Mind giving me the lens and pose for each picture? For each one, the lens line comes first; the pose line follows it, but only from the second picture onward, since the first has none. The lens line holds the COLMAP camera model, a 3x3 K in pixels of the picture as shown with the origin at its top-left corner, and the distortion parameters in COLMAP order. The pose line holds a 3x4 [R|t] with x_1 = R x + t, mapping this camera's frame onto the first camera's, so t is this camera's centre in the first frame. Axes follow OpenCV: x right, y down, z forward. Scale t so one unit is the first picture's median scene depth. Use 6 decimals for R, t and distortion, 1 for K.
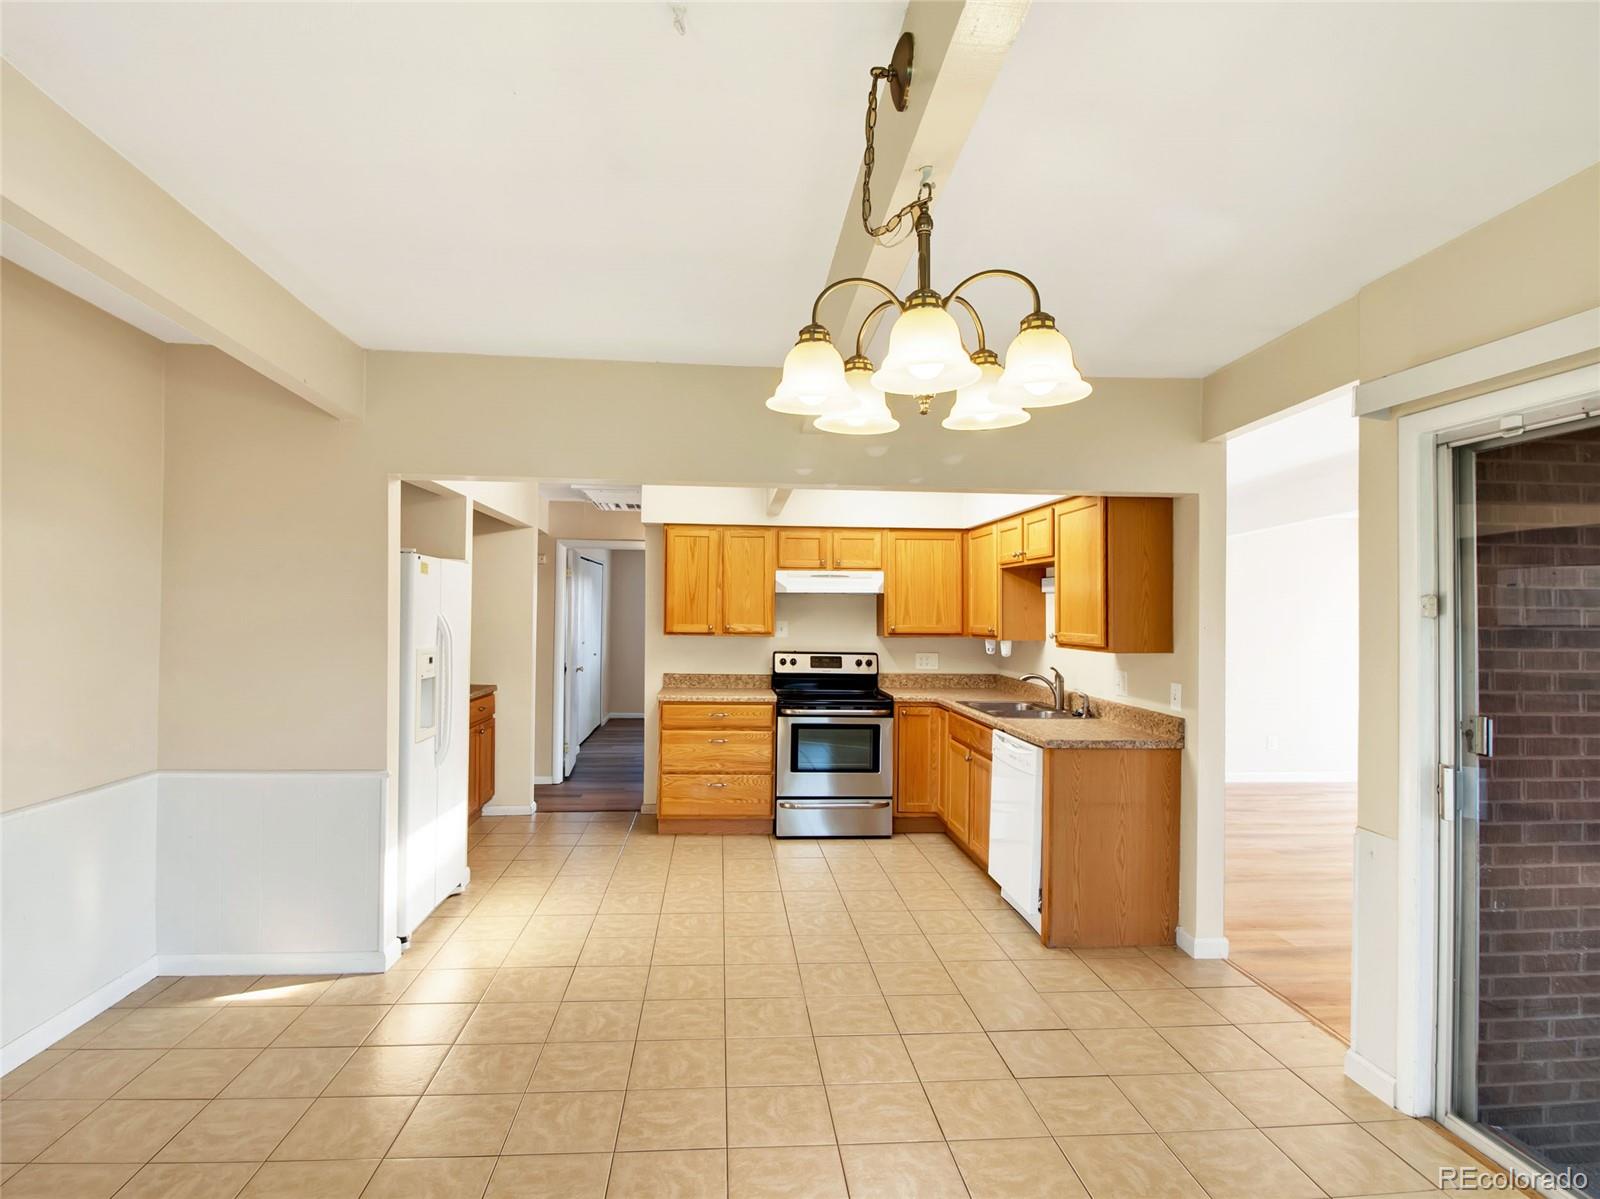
lens RADIAL K [[830.2, 0, 795.6], [0, 830.2, 599.3], [0, 0, 1]] dist [-0.002868, -0.004690]
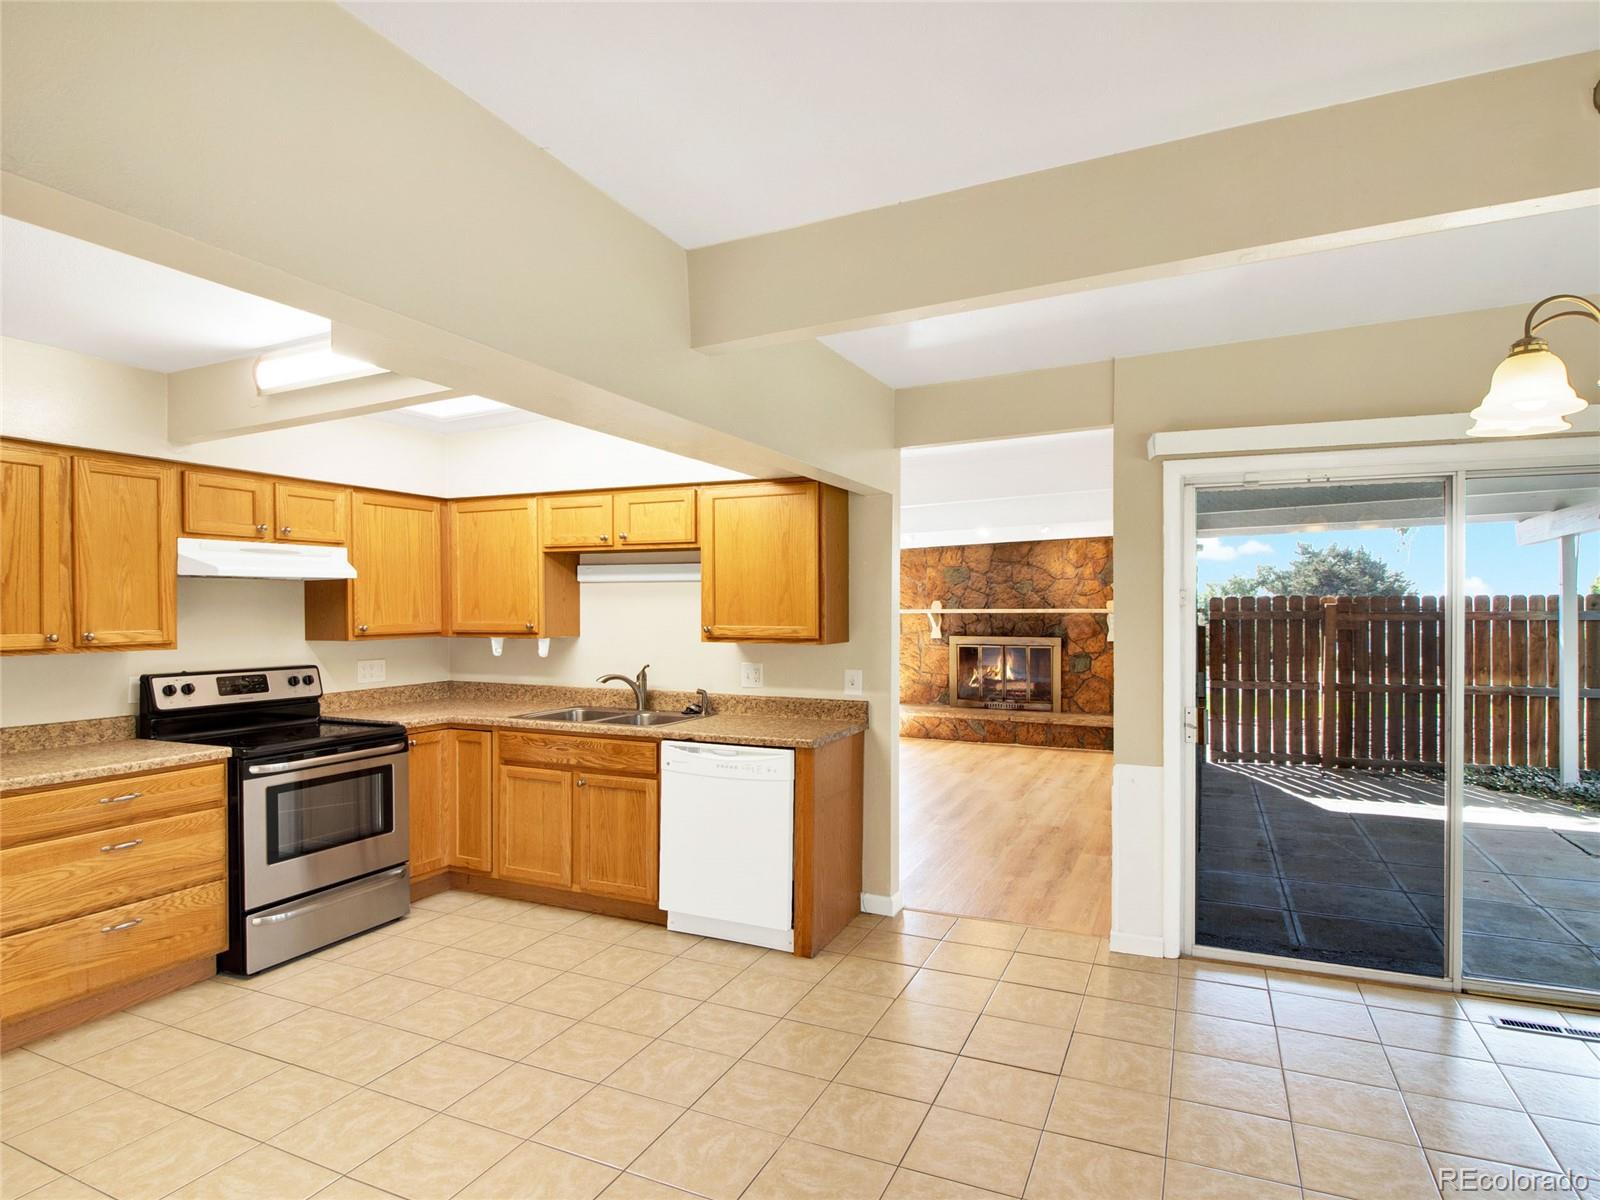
lens RADIAL K [[830.2, 0, 784.5], [0, 830.2, 611.9], [0, 0, 1]] dist [-0.002868, -0.004690]
pose [[0.513192, -0.017762, 0.858090, -0.312188], [-0.006910, 0.999668, 0.024825, 0.000453], [-0.858246, -0.018669, 0.512898, 0.327341]]
